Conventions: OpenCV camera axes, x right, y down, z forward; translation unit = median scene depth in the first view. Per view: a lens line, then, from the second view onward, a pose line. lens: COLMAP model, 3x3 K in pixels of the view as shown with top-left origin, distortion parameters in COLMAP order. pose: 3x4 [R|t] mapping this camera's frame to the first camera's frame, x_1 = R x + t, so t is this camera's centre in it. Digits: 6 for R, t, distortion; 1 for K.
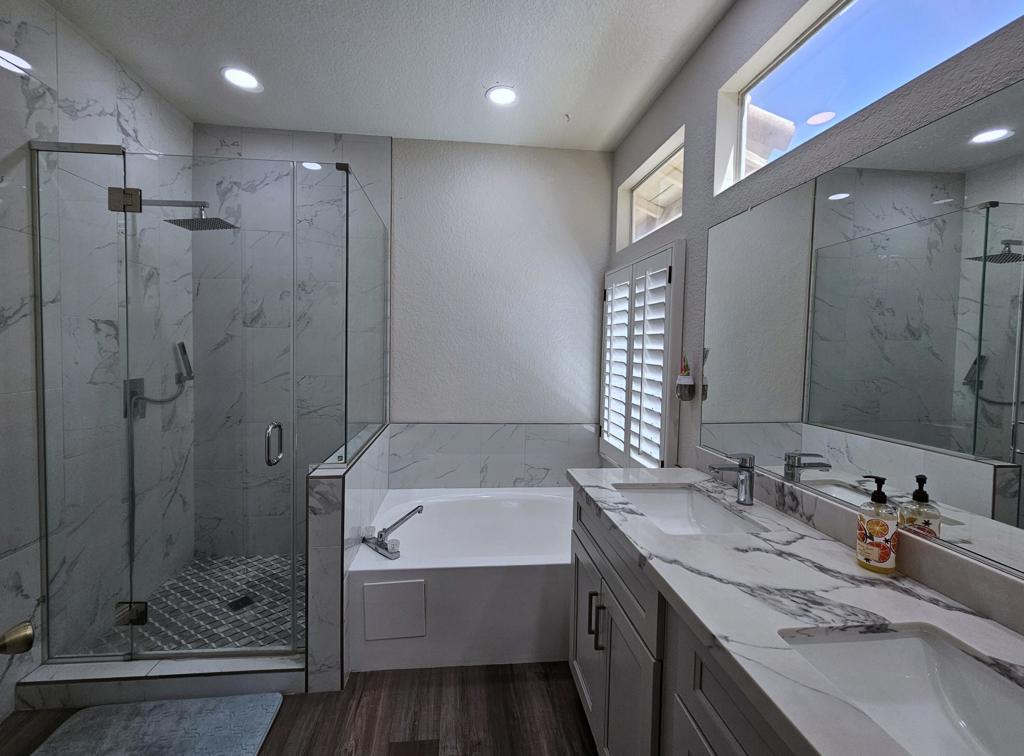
lens RADIAL K [[428.5, 0, 507.5], [0, 428.5, 369.7], [0, 0, 1]] dist [0.004085, -0.001783]
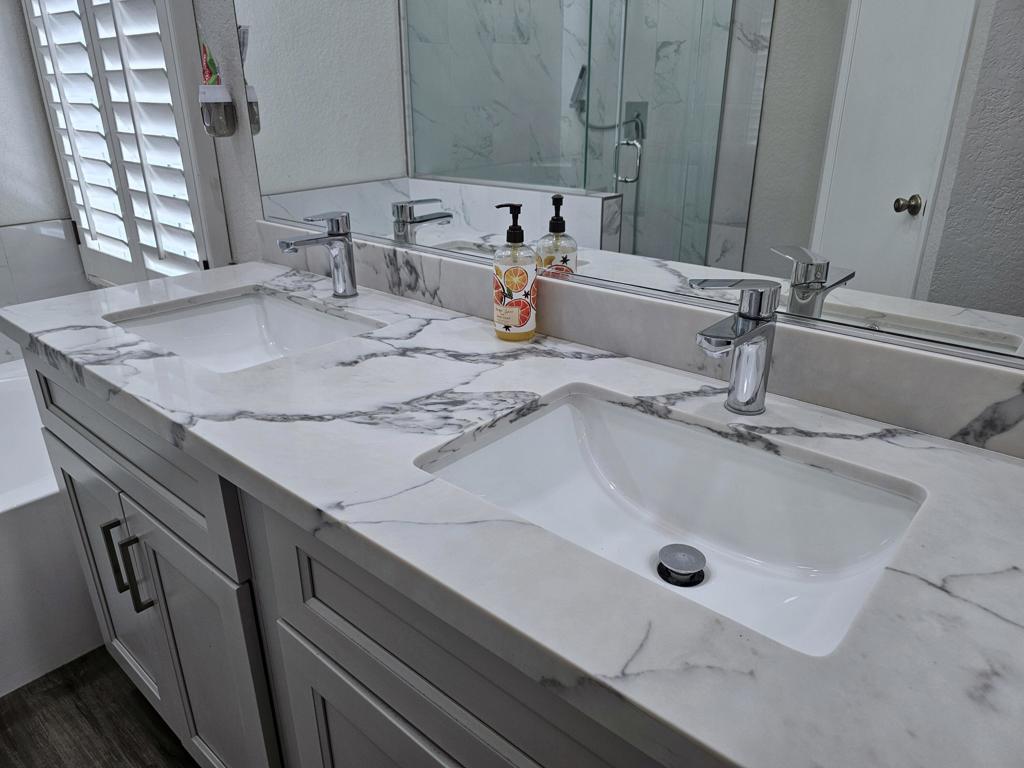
lens RADIAL K [[695.5, 0, 514.7], [0, 695.5, 383.5], [0, 0, 1]] dist [0.003403, -0.014137]
pose [[0.727395, -0.280047, 0.626475, 0.078039], [0.044456, 0.930250, 0.364222, 0.081520], [-0.684778, -0.237083, 0.689109, 0.132508]]
